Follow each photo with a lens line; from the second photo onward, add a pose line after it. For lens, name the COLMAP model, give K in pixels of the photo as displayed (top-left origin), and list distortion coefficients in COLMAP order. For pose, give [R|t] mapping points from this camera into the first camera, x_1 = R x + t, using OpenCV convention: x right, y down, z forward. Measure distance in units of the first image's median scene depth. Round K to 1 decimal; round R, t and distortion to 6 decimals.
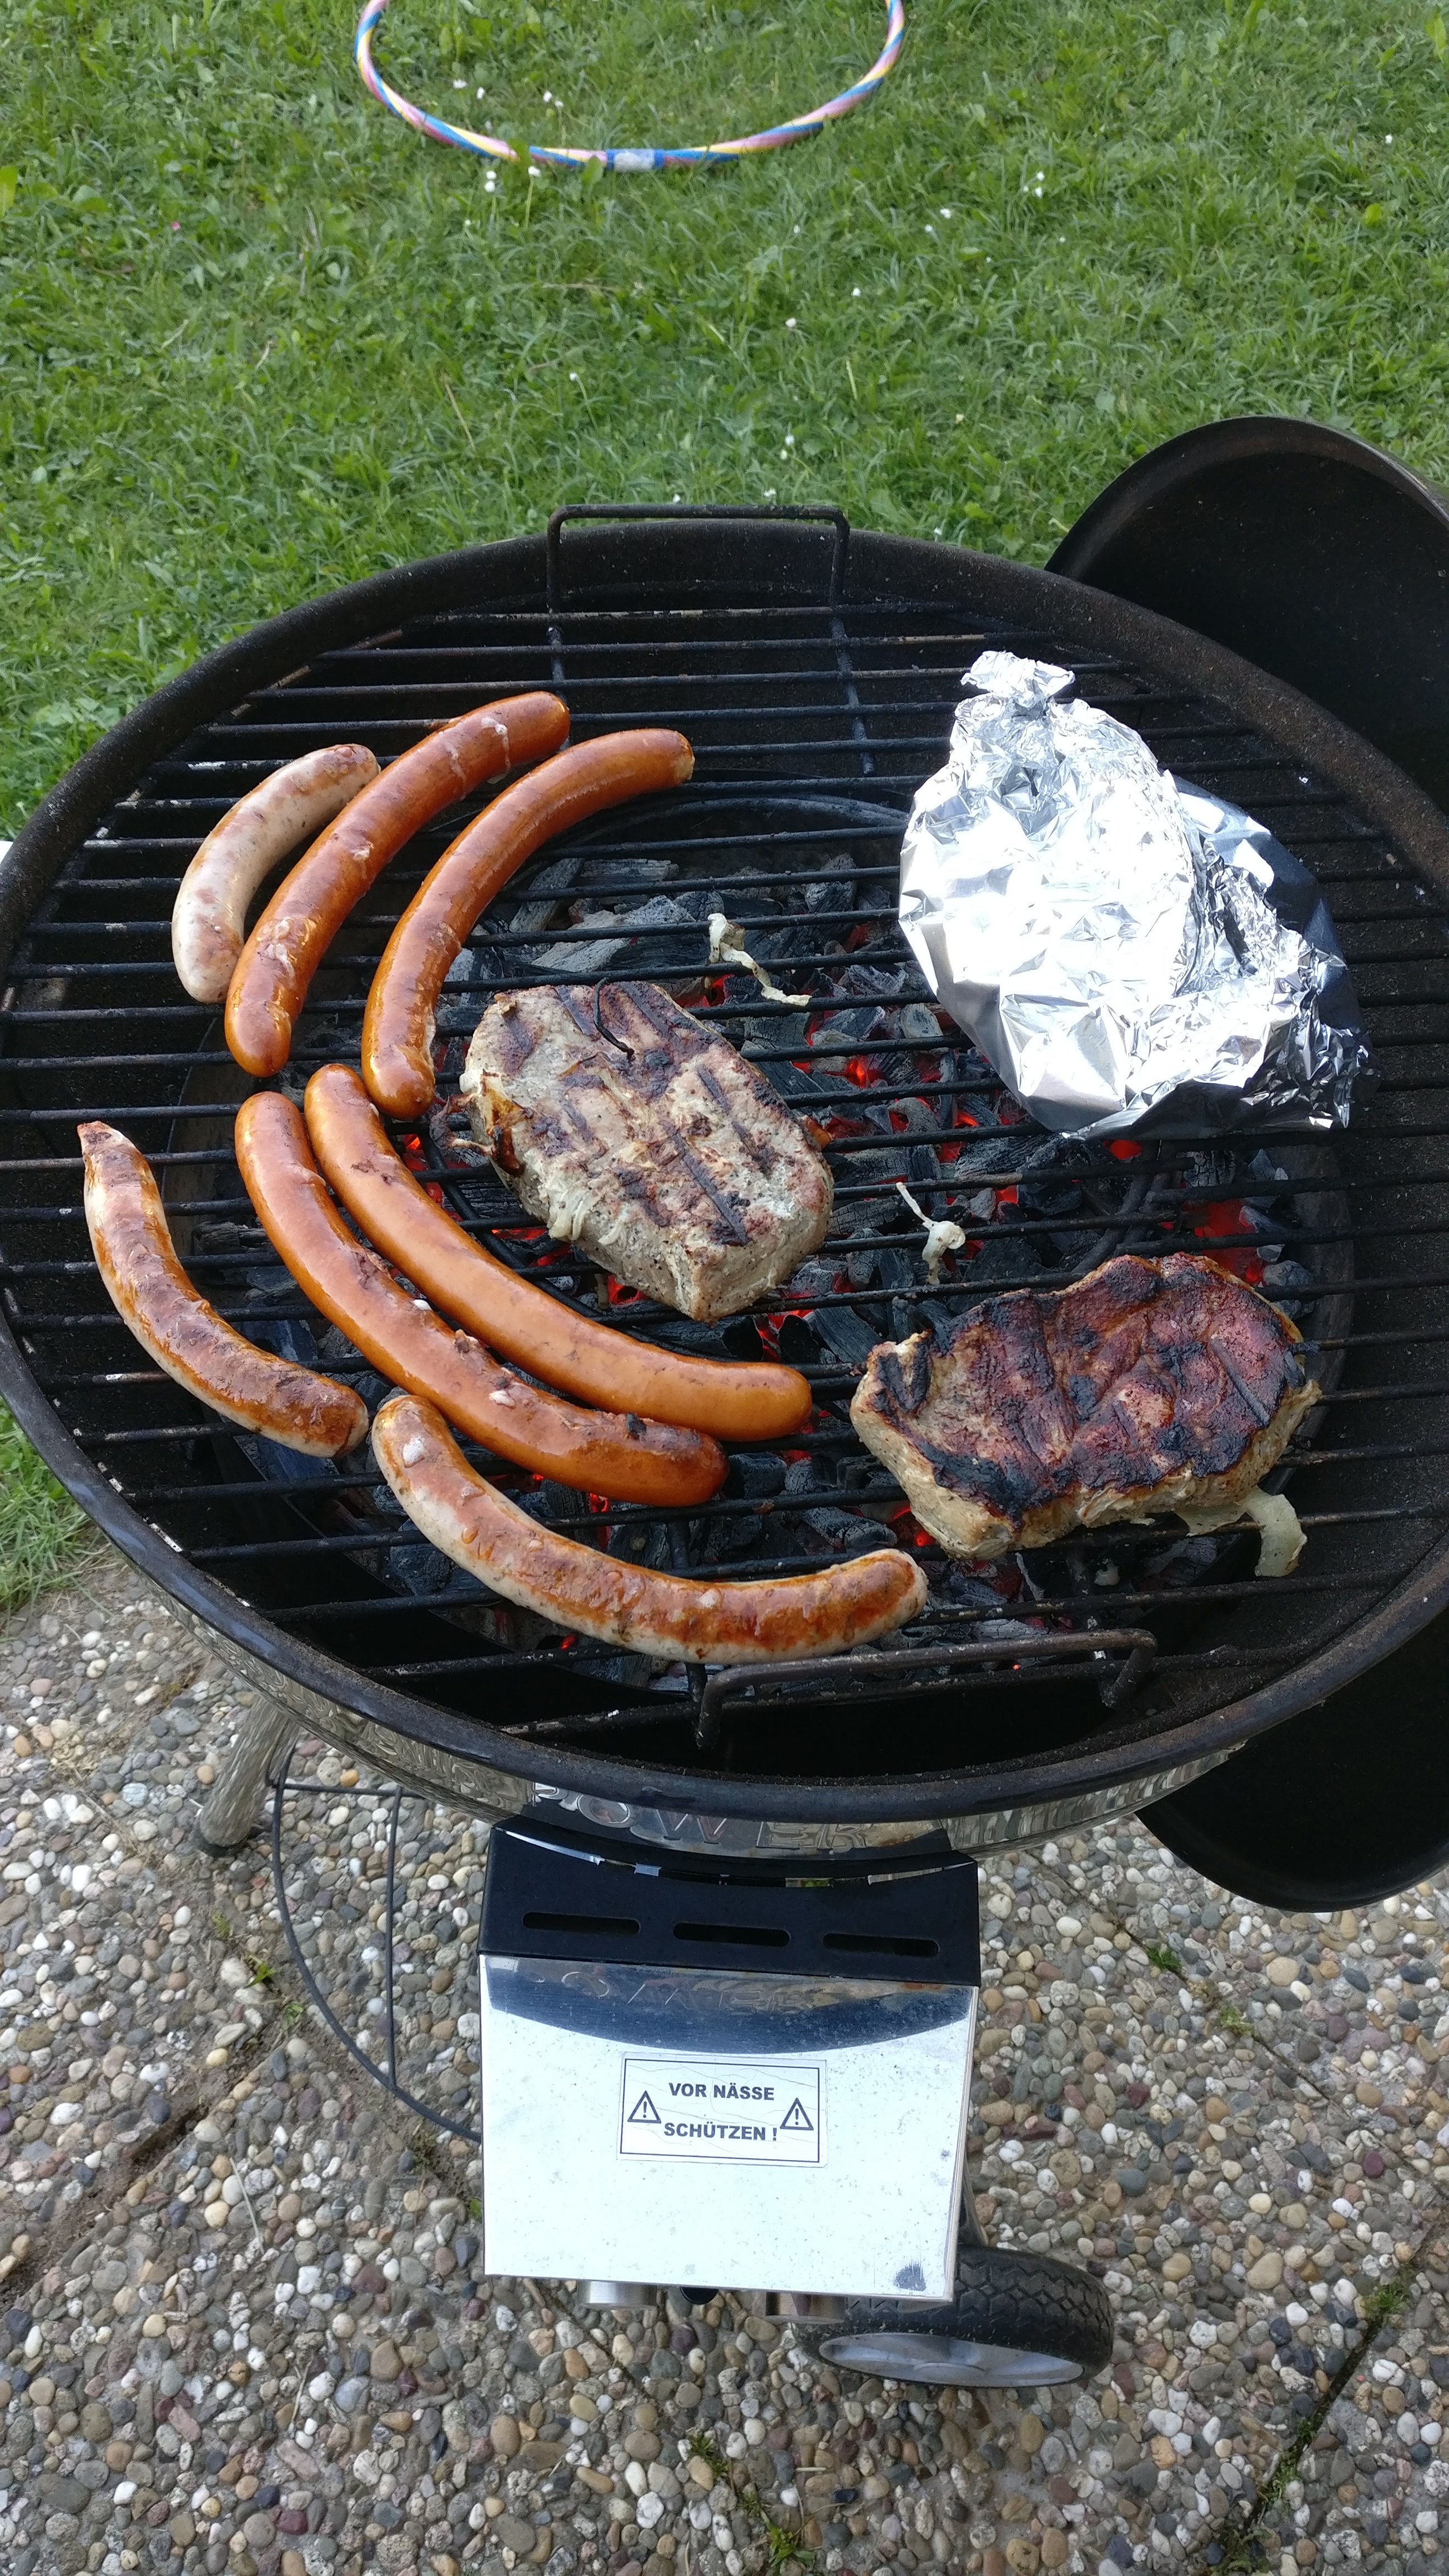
lens RADIAL K [[2056.9, 0, 670.0], [0, 2056.9, 1347.5], [0, 0, 1]] dist [0.002182, 0.041585]
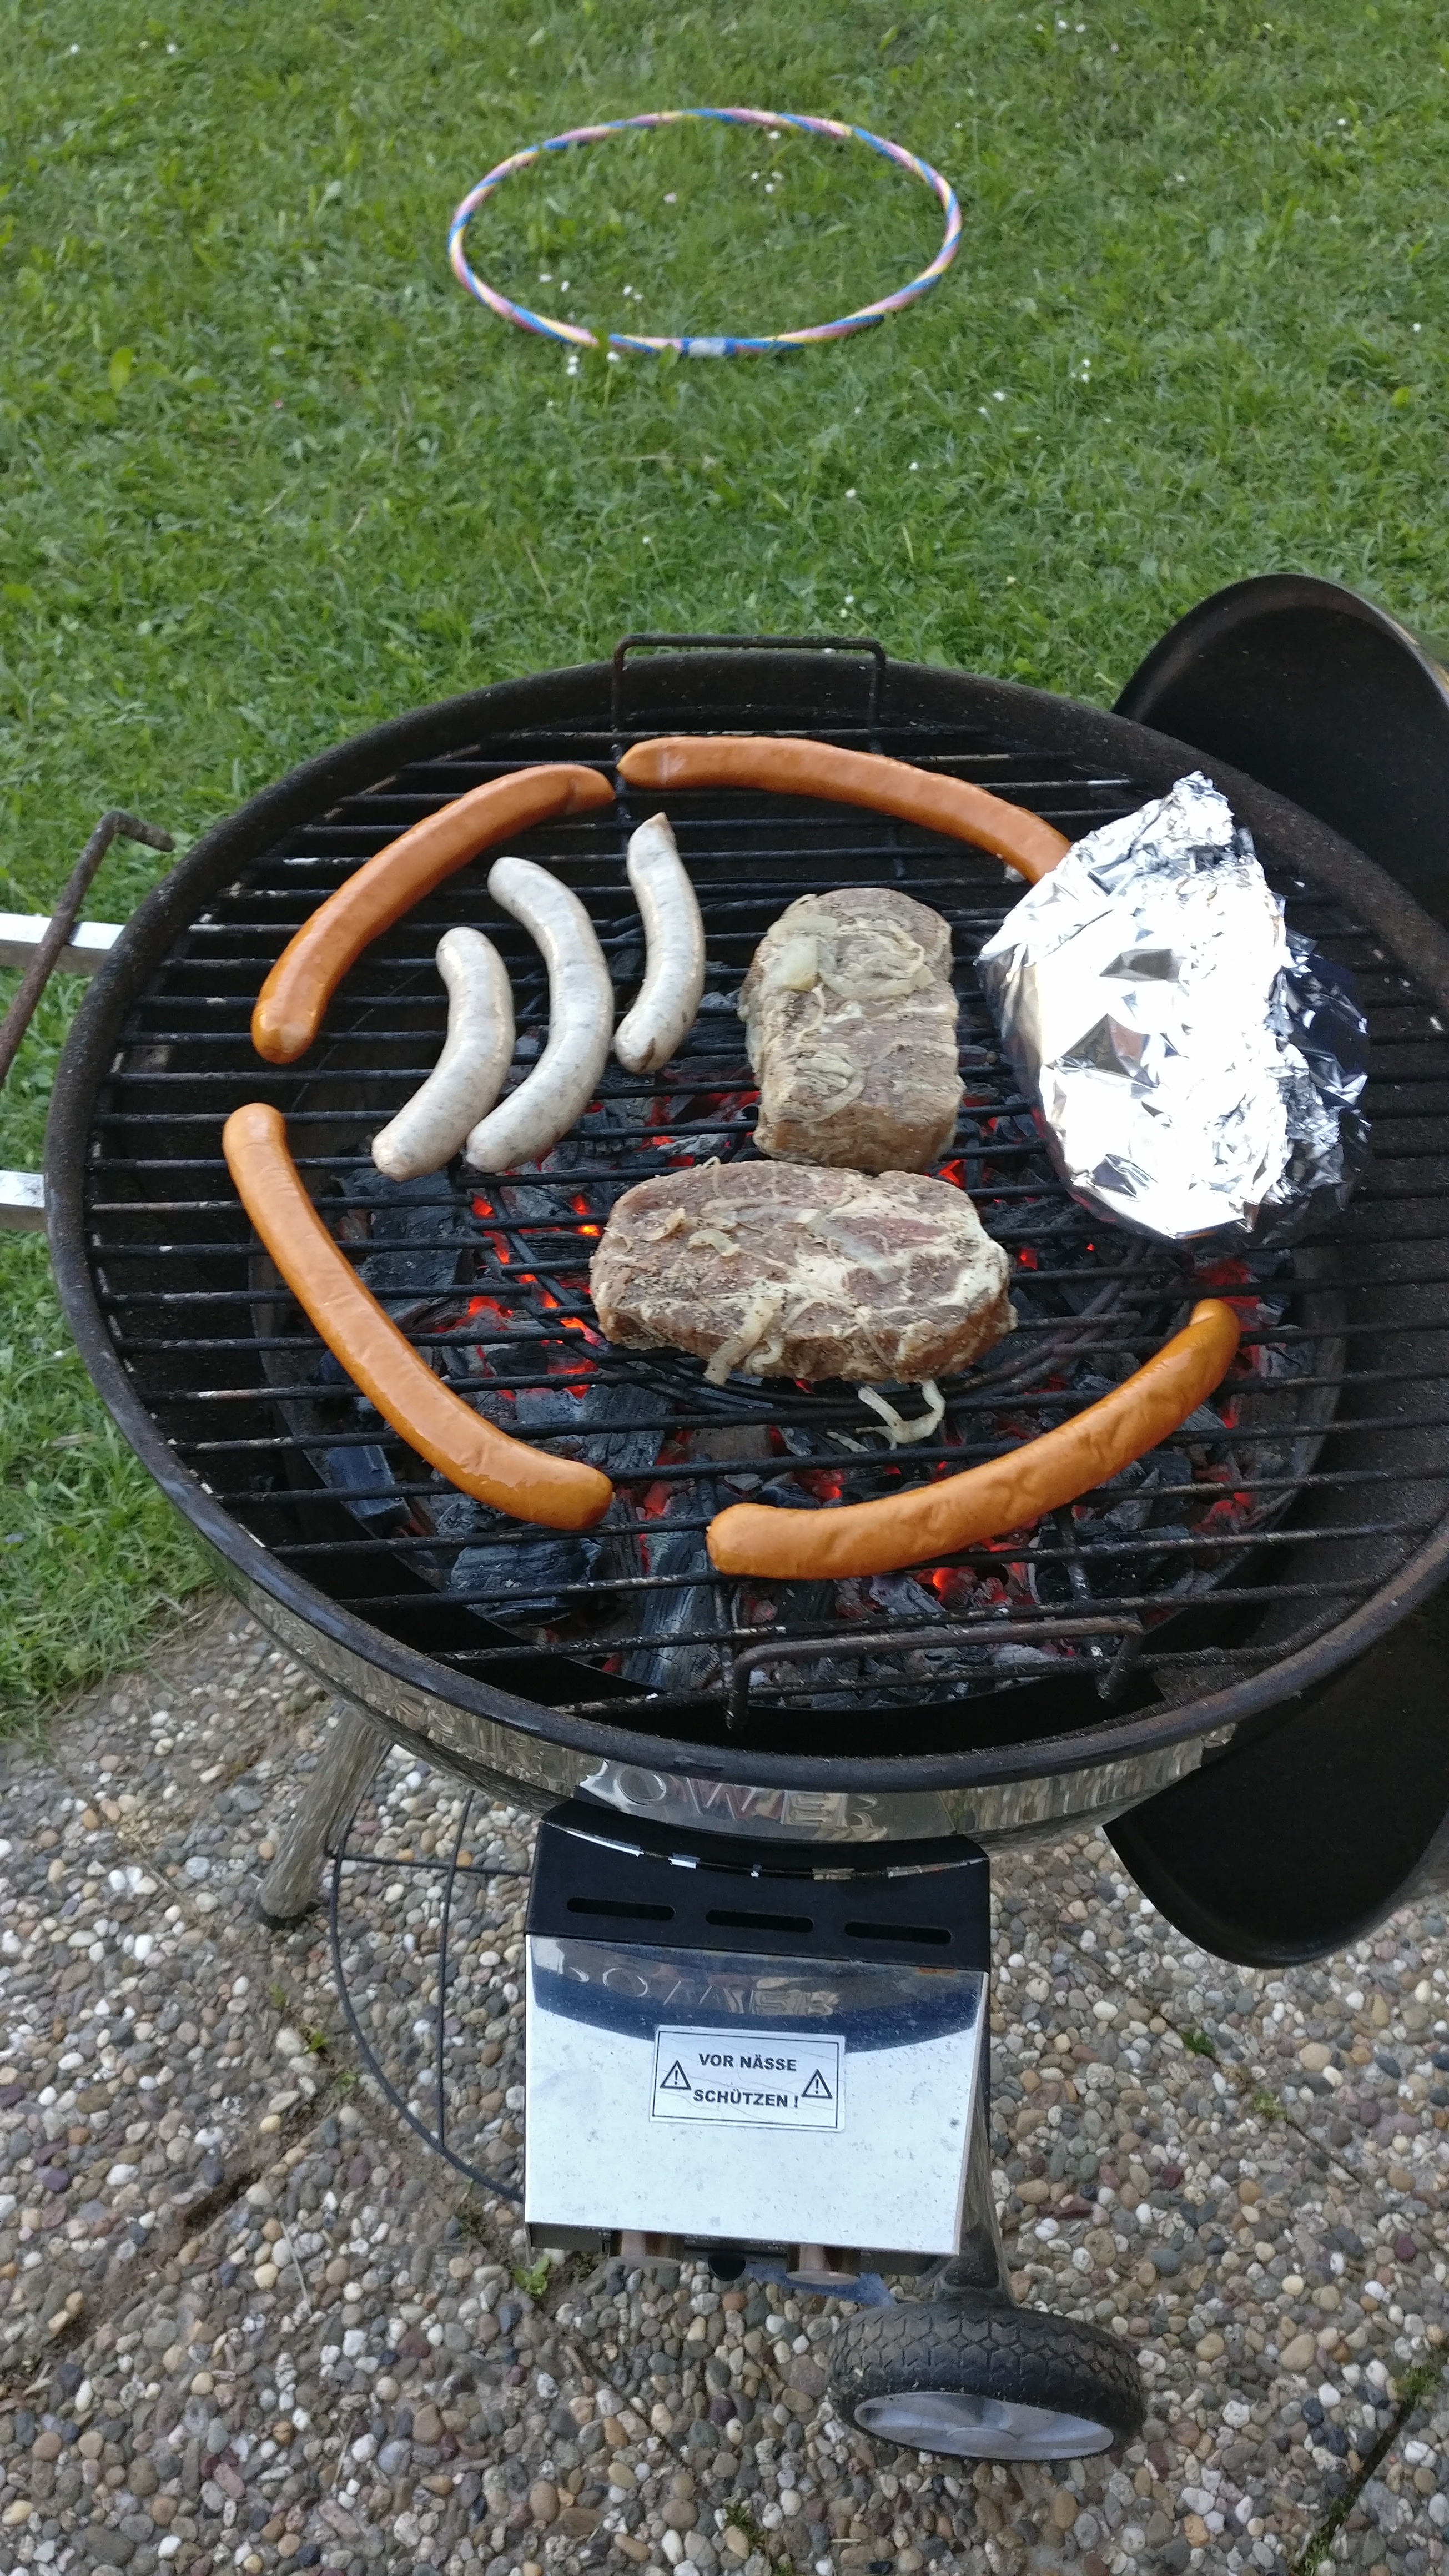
lens RADIAL K [[2056.9, 0, 701.7], [0, 2056.9, 1351.8], [0, 0, 1]] dist [0.002182, 0.041585]
pose [[0.999792, 0.012229, -0.016311, 0.006545], [-0.013330, 0.997514, -0.069197, 0.029866], [0.015424, 0.069400, 0.997470, -0.045624]]
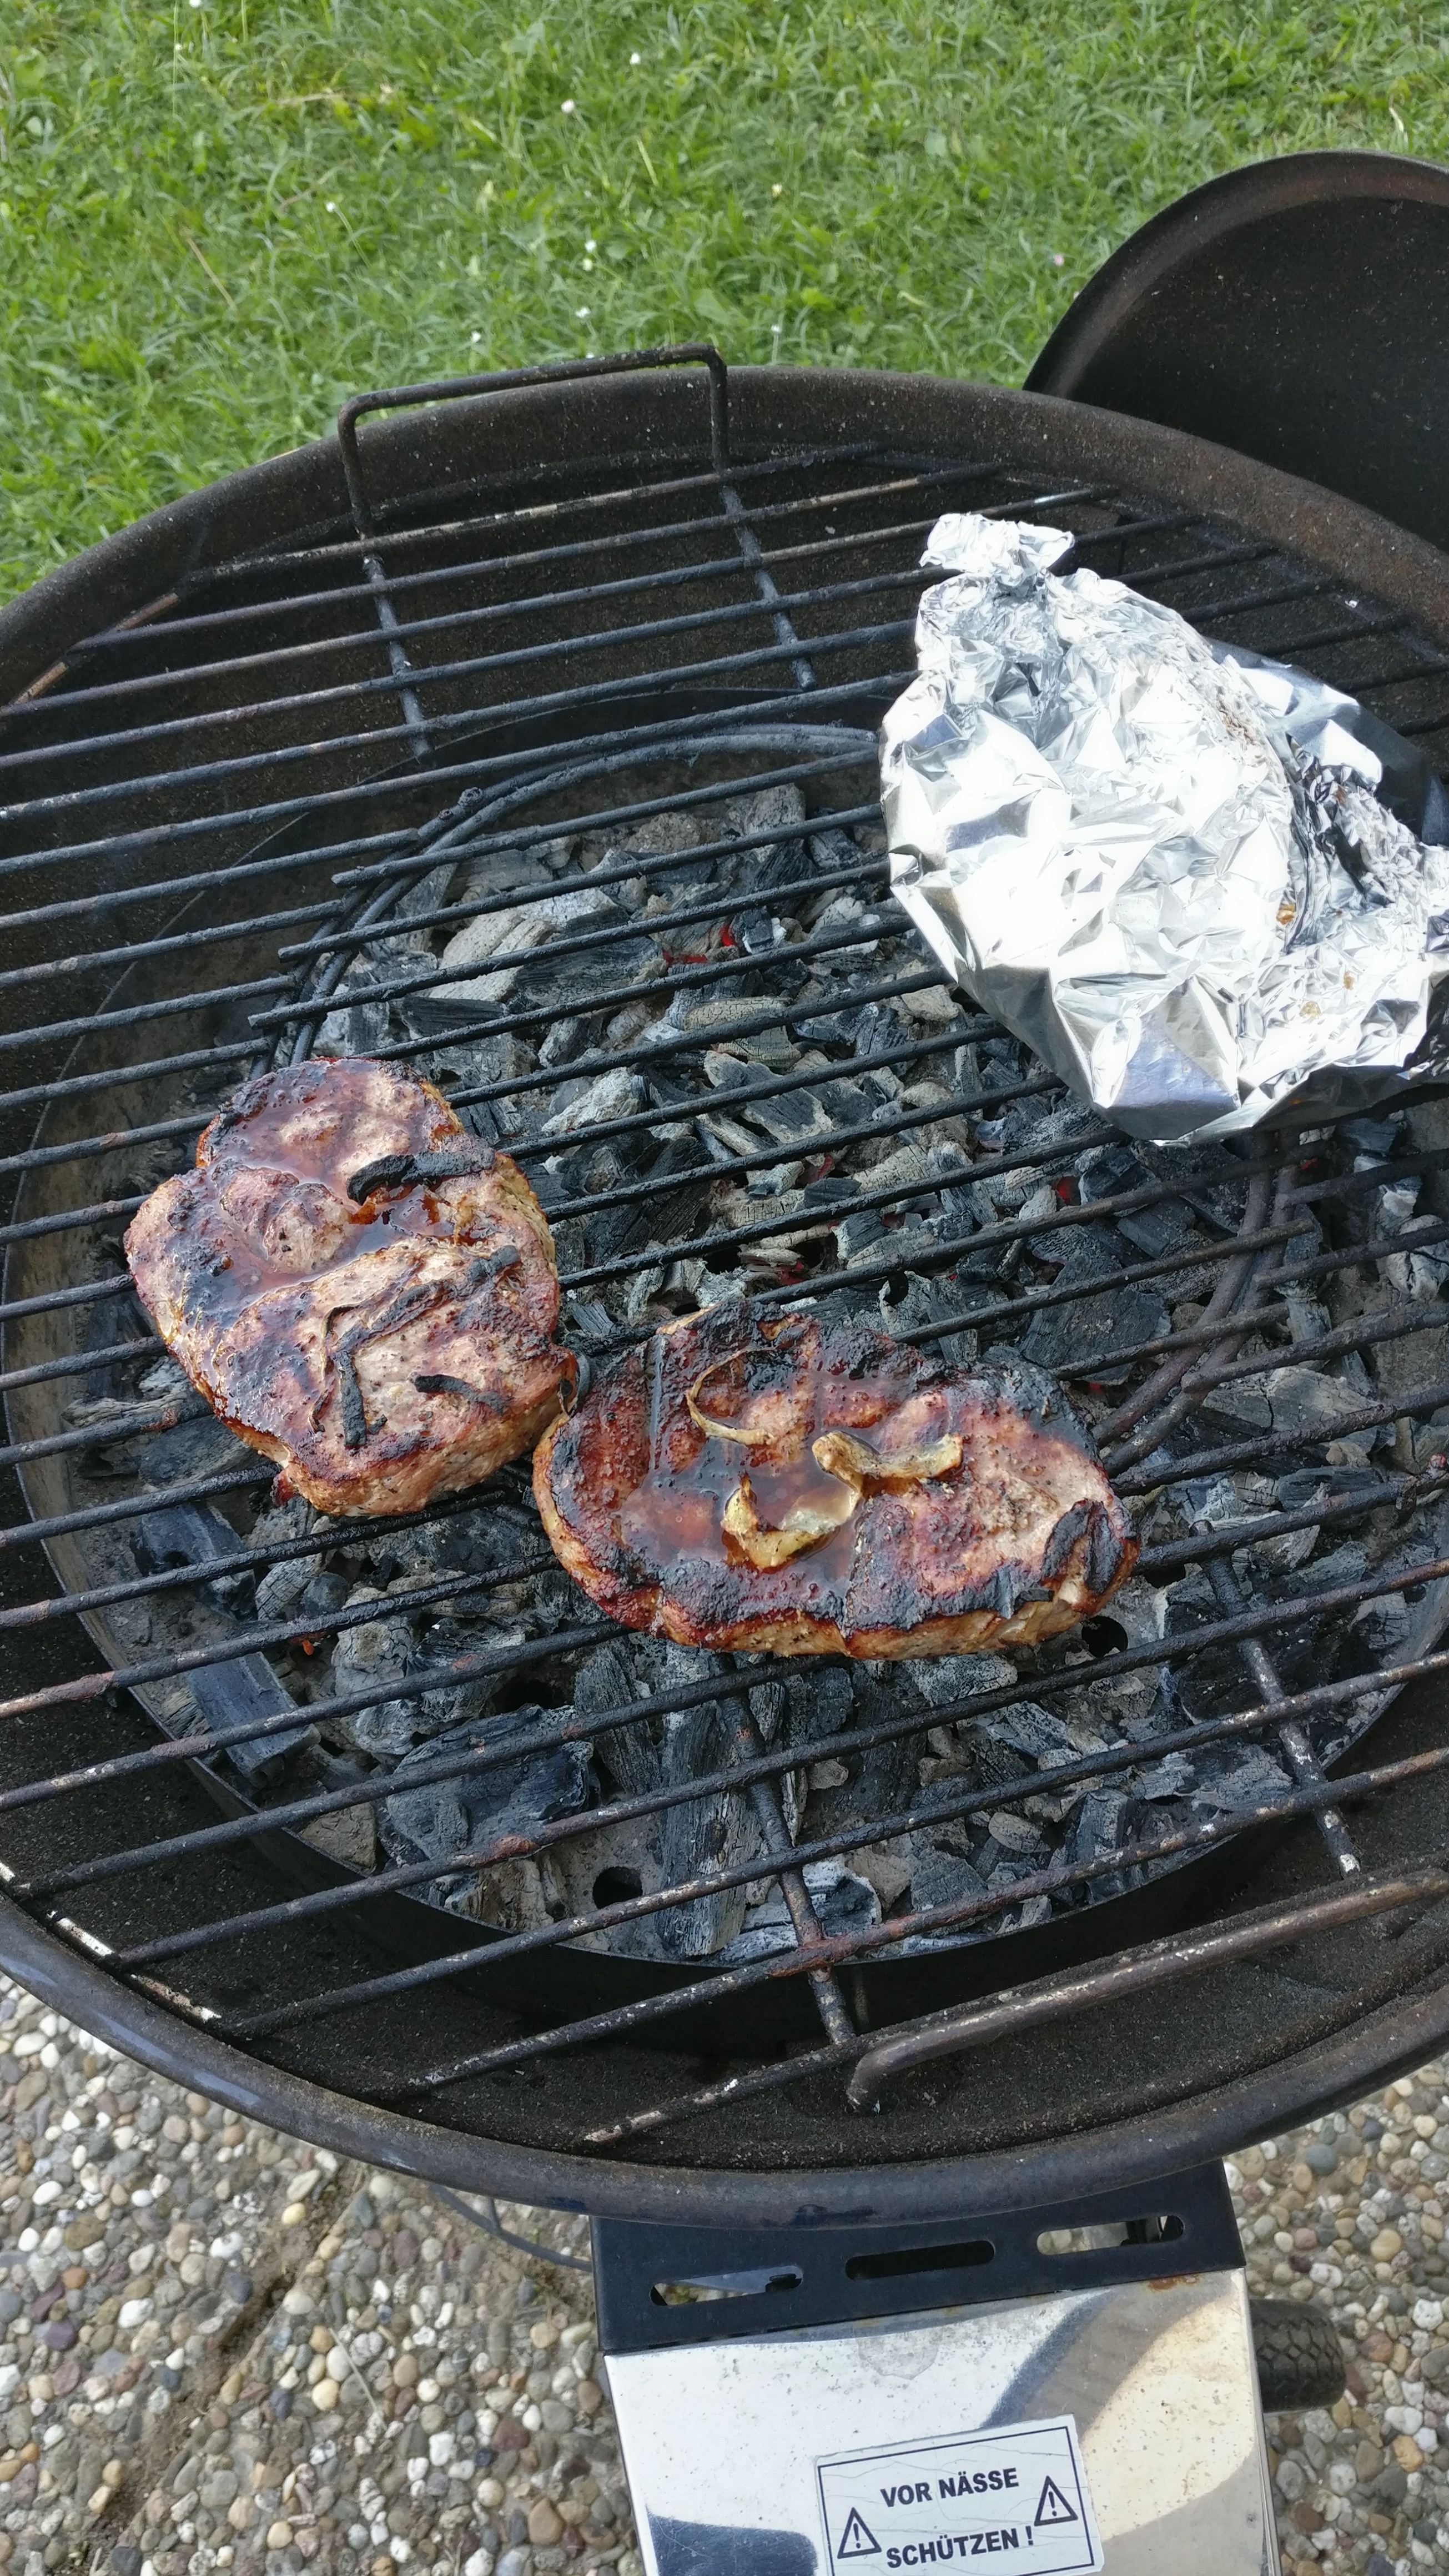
lens RADIAL K [[2056.9, 0, 727.5], [0, 2056.9, 1335.6], [0, 0, 1]] dist [0.002182, 0.041585]
pose [[0.983210, -0.177500, 0.042334, -0.006110], [0.173794, 0.981587, 0.079266, -0.065207], [-0.055624, -0.070578, 0.995954, 0.129062]]
